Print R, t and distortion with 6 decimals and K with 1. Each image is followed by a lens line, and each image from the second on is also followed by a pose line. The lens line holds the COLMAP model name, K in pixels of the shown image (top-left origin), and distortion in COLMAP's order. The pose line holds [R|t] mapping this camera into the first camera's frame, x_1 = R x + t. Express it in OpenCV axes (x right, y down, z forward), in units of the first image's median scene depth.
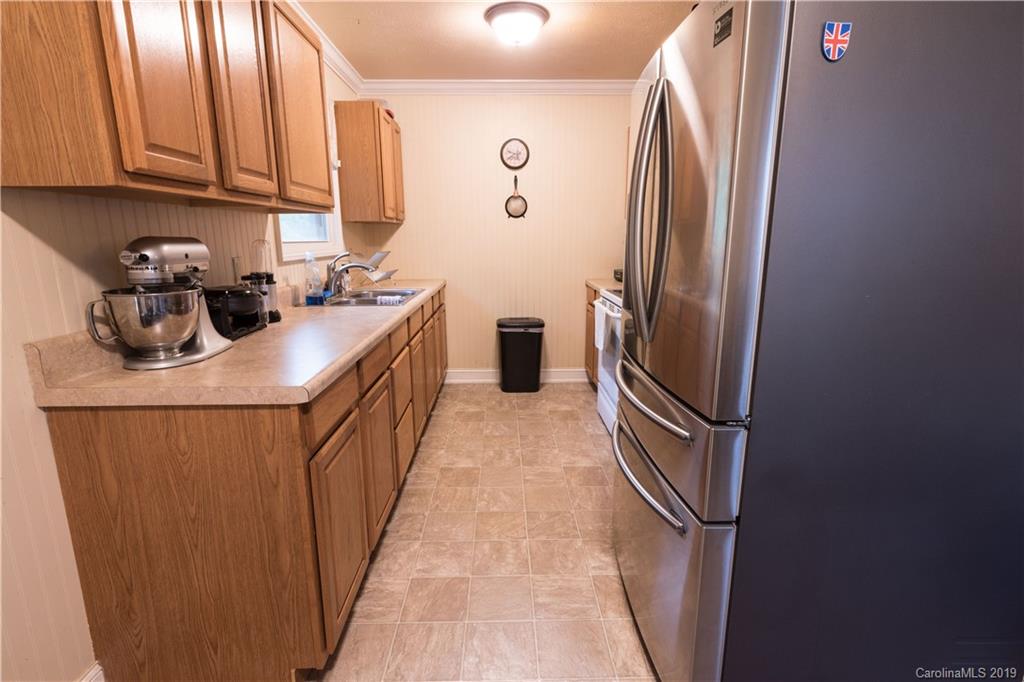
lens RADIAL K [[499.8, 0, 517.0], [0, 499.8, 341.9], [0, 0, 1]] dist [0.000540, -0.000024]
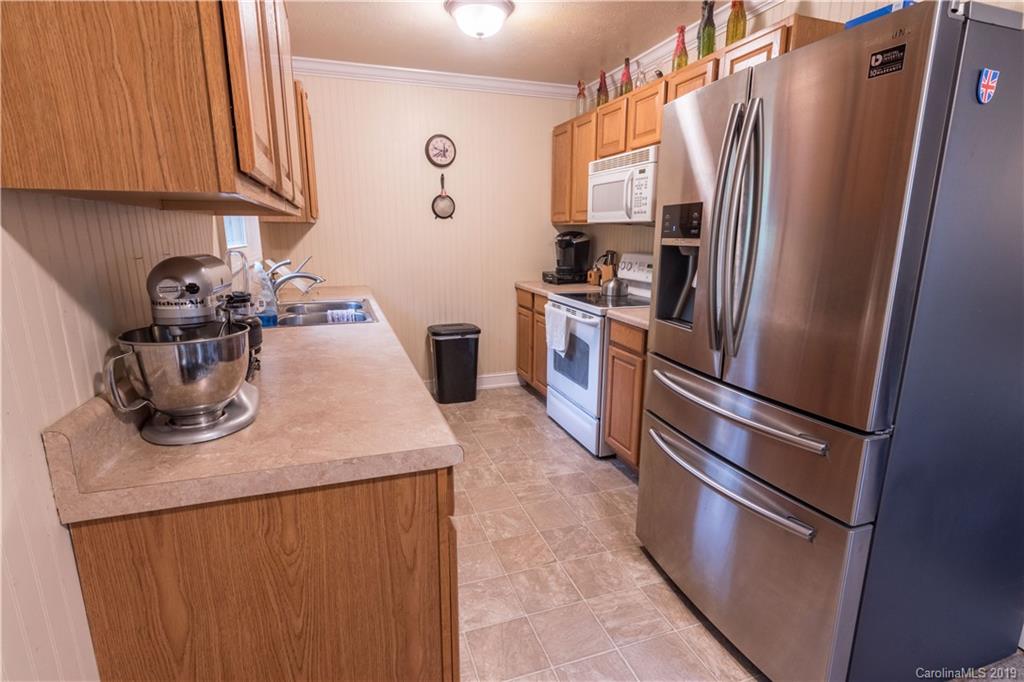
lens RADIAL K [[499.8, 0, 517.0], [0, 499.8, 341.9], [0, 0, 1]] dist [0.000540, -0.000024]
pose [[0.952044, -0.058740, 0.300271, -0.503585], [0.055890, 0.998273, 0.018078, -0.076400], [-0.300815, -0.000429, 0.953683, 0.172773]]
